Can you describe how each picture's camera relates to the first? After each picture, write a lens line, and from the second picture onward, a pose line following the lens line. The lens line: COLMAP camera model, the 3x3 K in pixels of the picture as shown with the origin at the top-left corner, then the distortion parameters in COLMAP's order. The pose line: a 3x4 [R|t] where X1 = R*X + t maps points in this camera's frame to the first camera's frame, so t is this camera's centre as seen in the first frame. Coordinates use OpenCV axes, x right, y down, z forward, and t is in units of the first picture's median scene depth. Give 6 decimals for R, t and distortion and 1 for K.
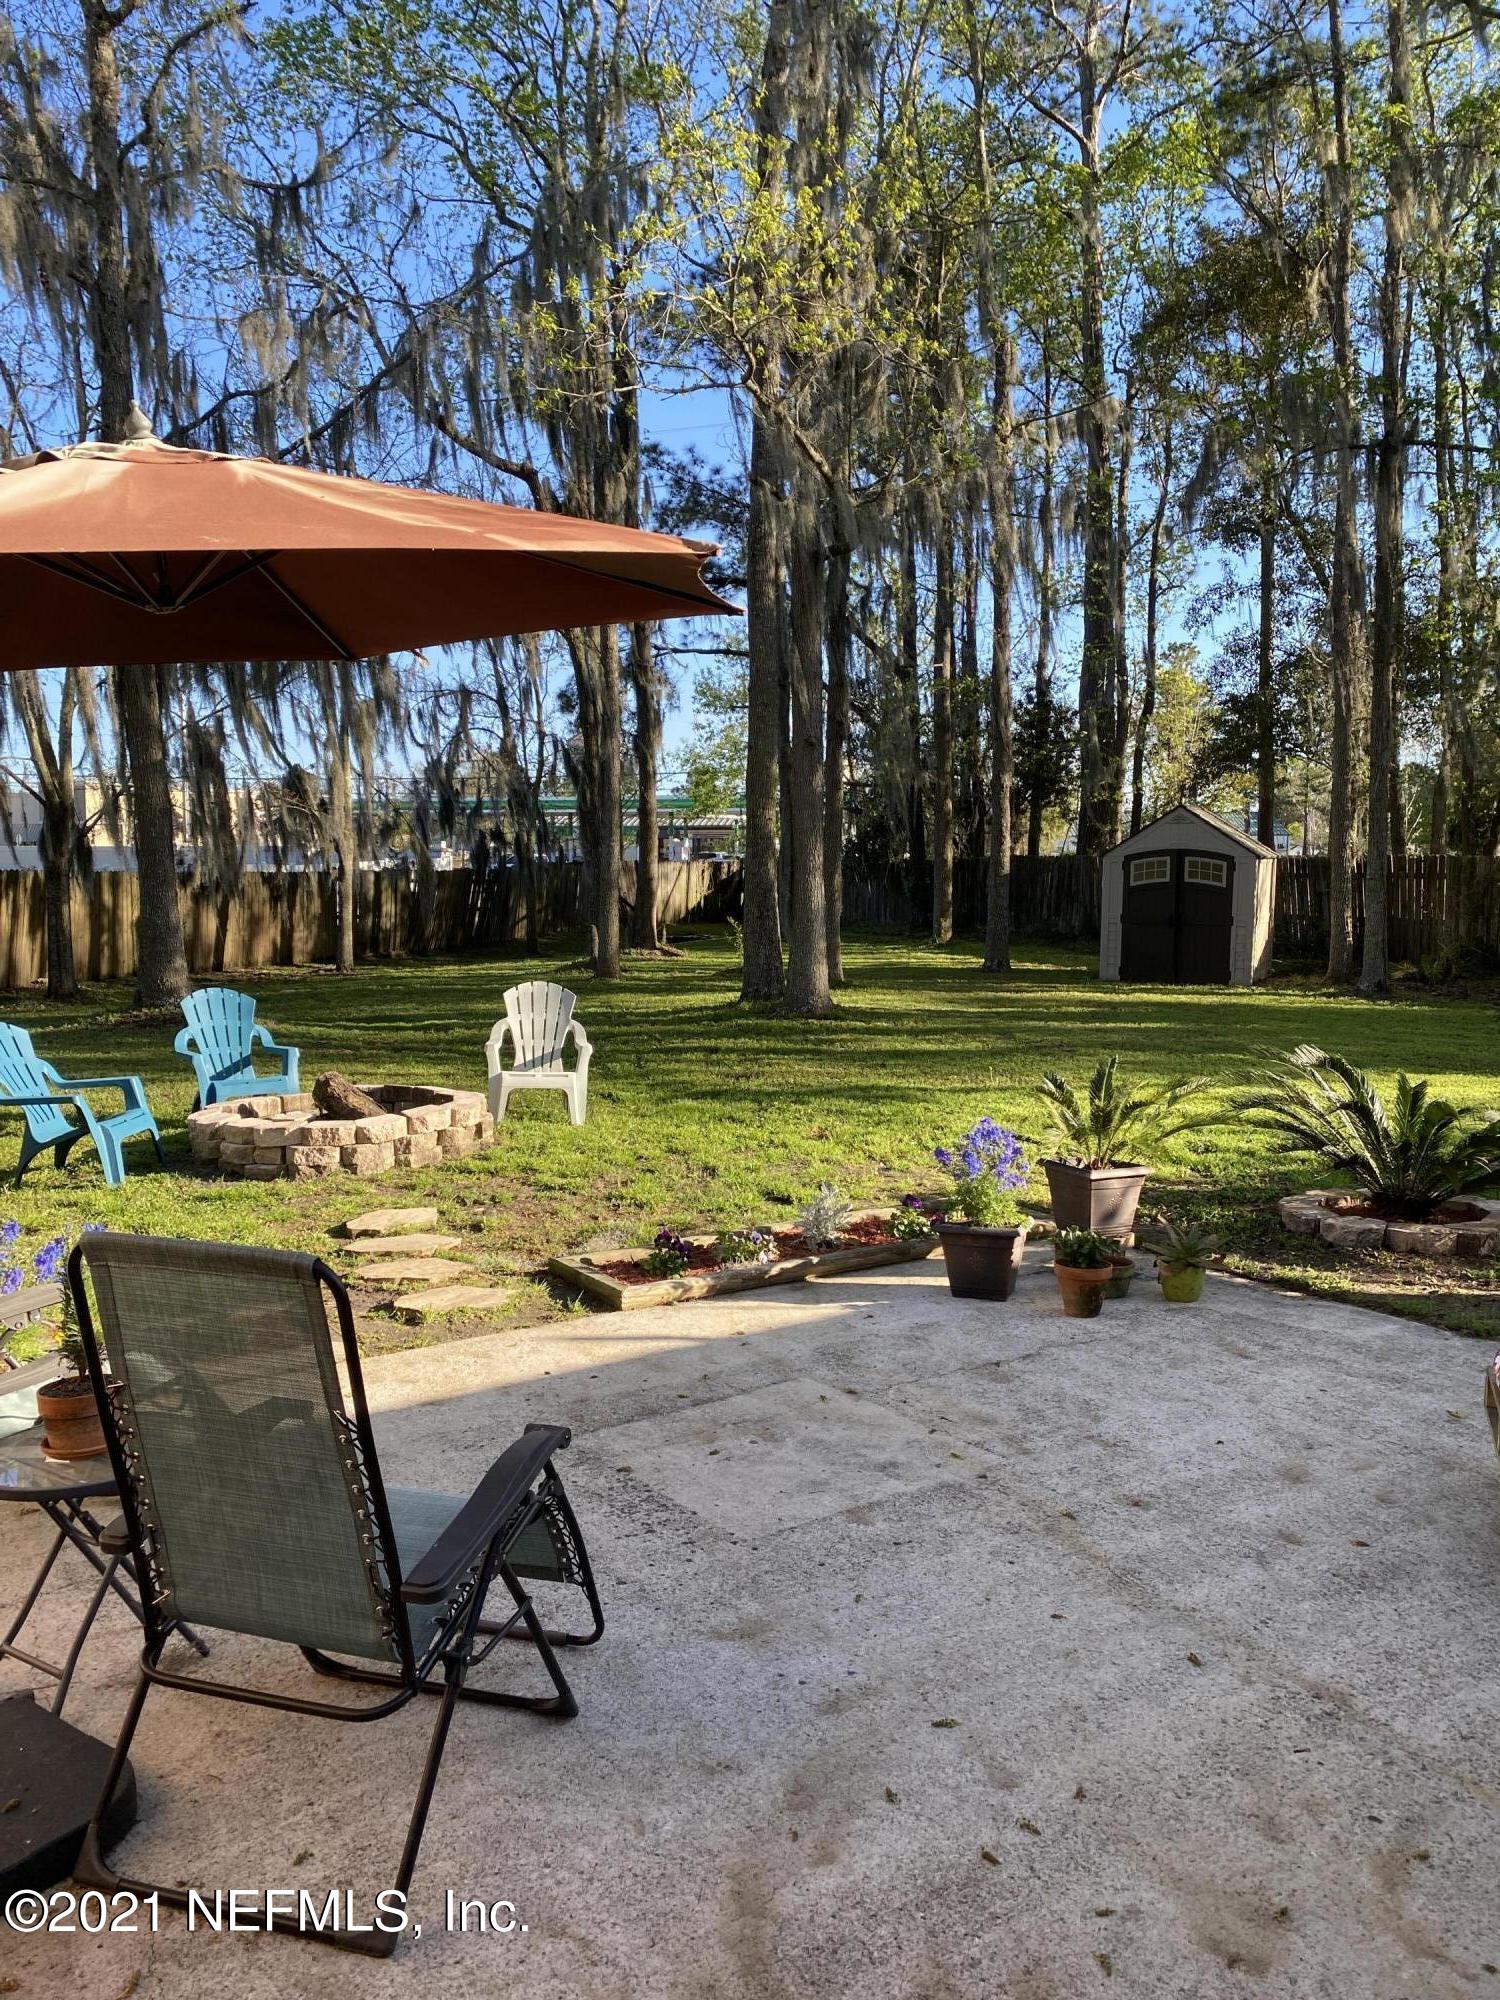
lens RADIAL K [[1523.3, 0, 750.0], [0, 1523.3, 1000.0], [0, 0, 1]] dist [0.043927, -0.004532]
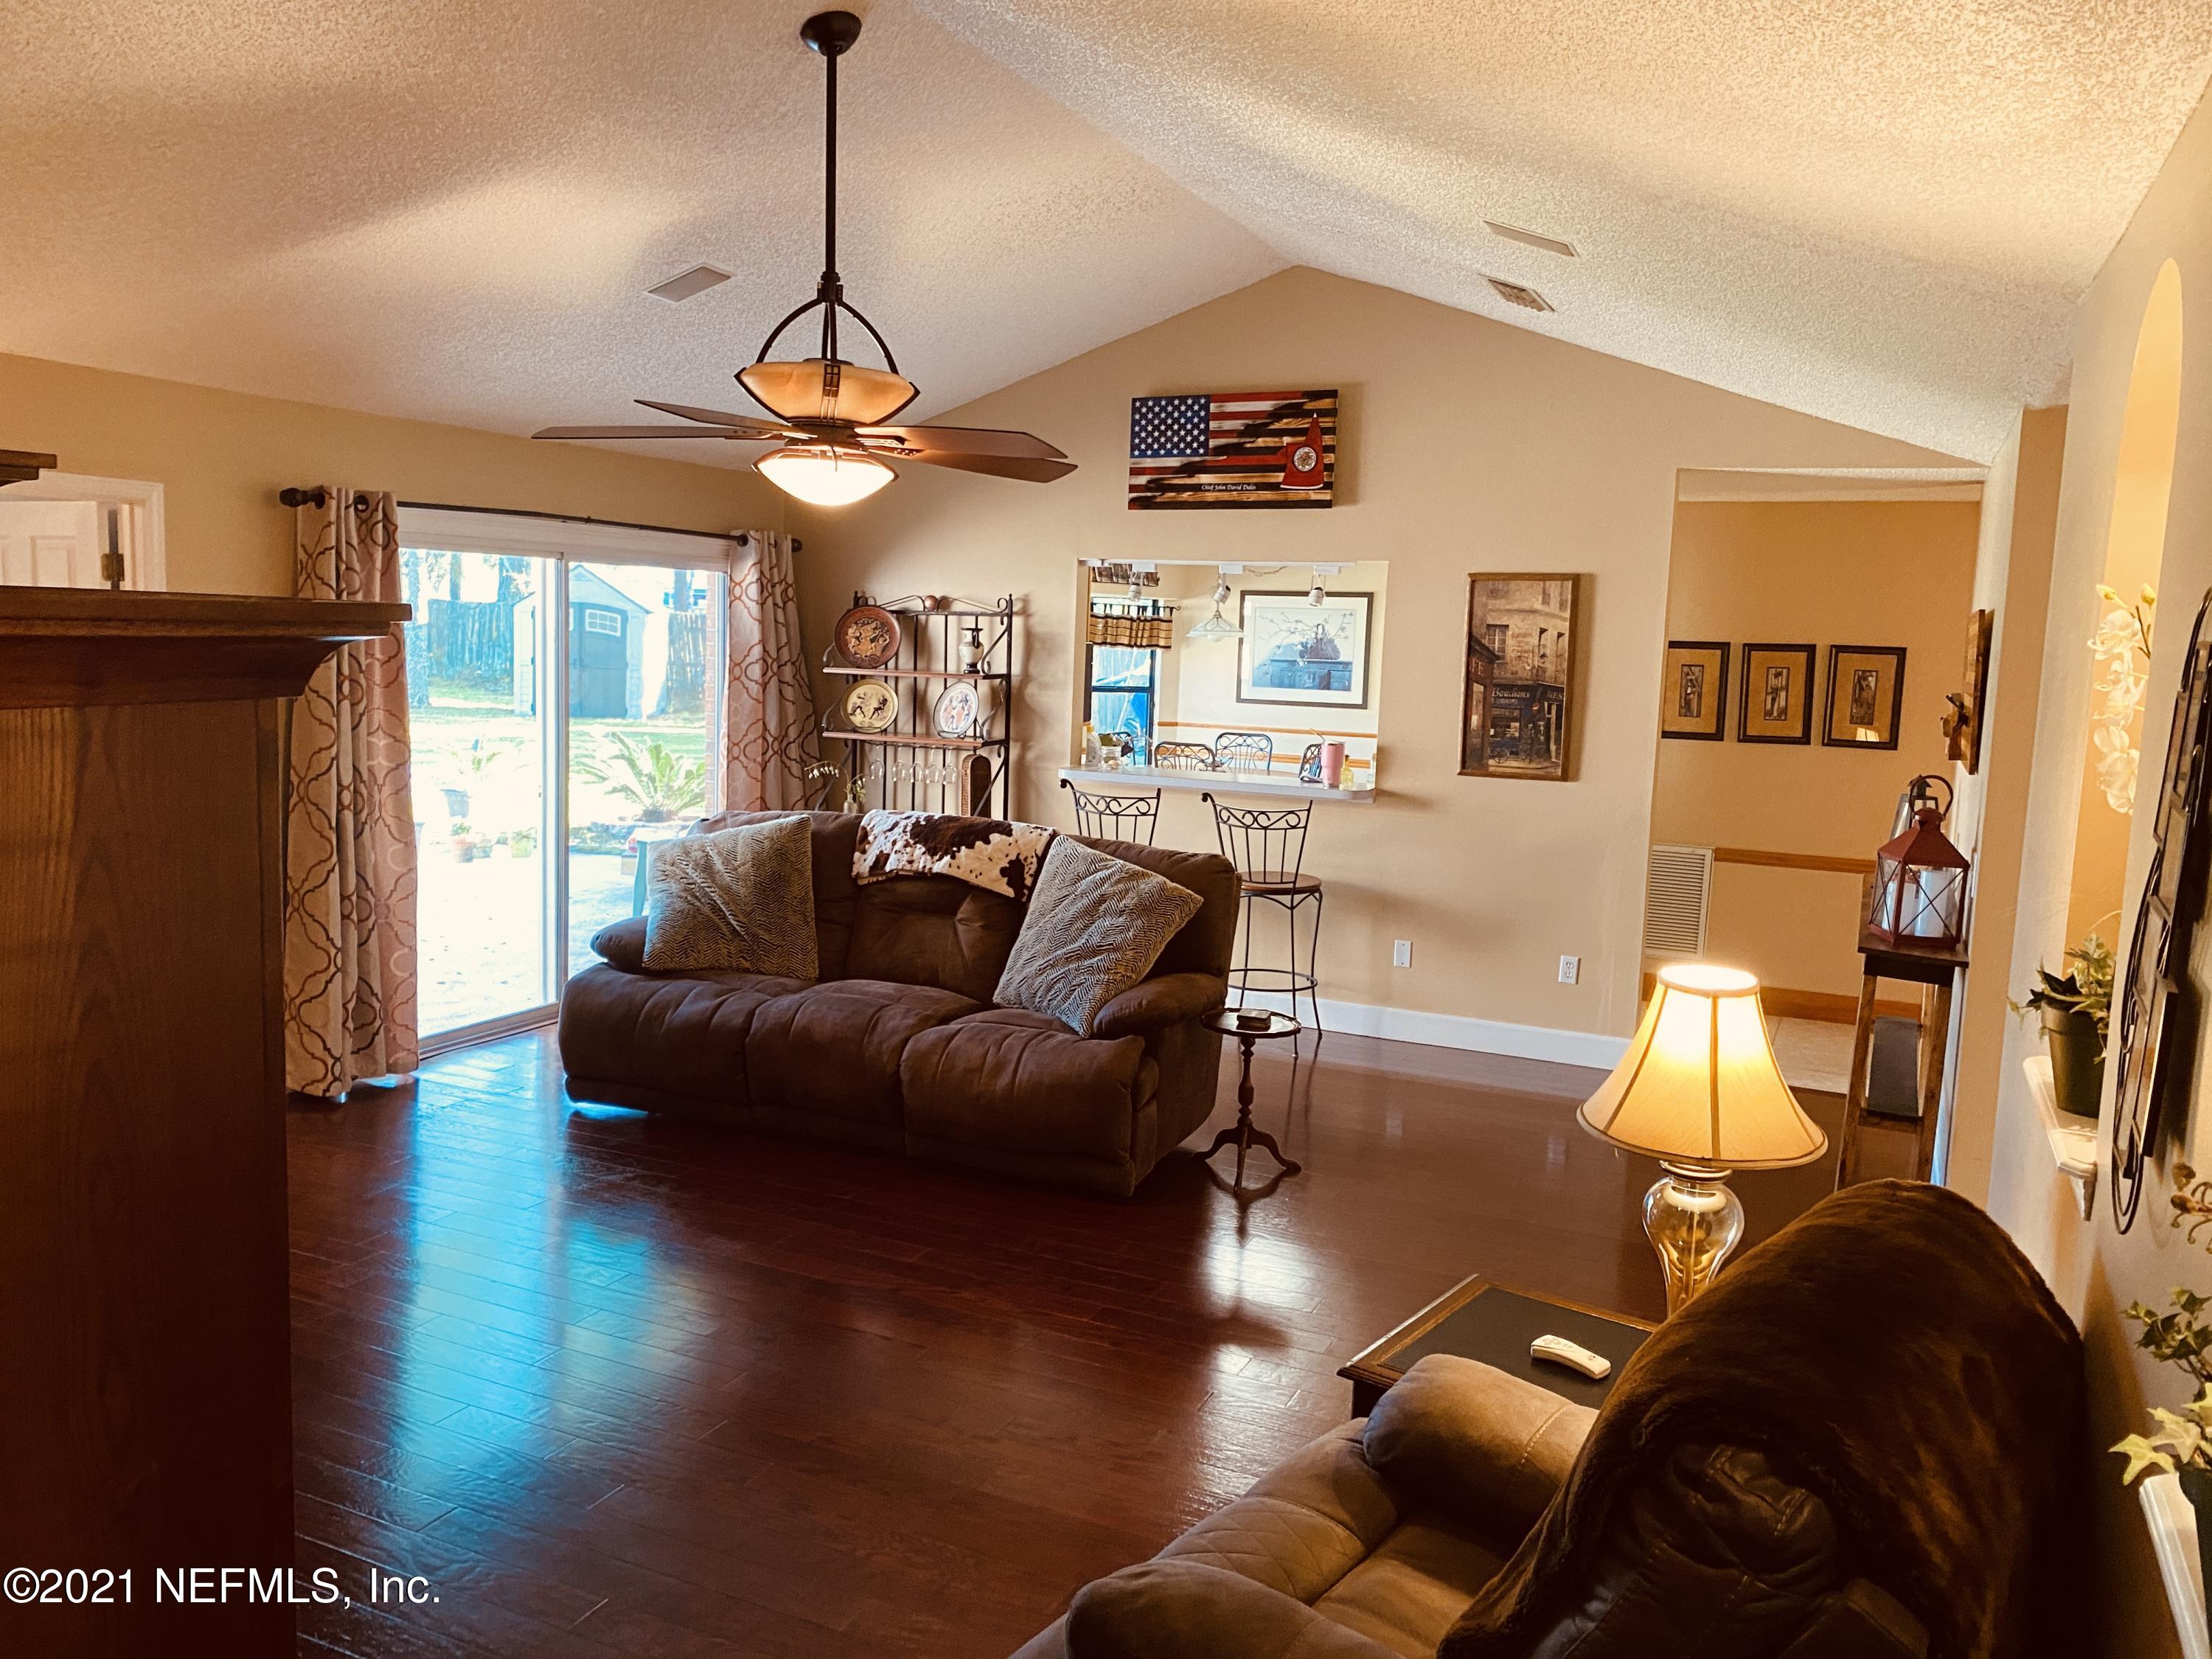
lens RADIAL K [[1684.8, 0, 1106.0], [0, 1684.8, 829.5], [0, 0, 1]] dist [0.043927, -0.004532]
pose [[0.856165, -0.036831, 0.515388, -0.050615], [0.015940, 0.998864, 0.044903, 0.023947], [-0.516456, -0.030229, 0.855780, -0.333641]]
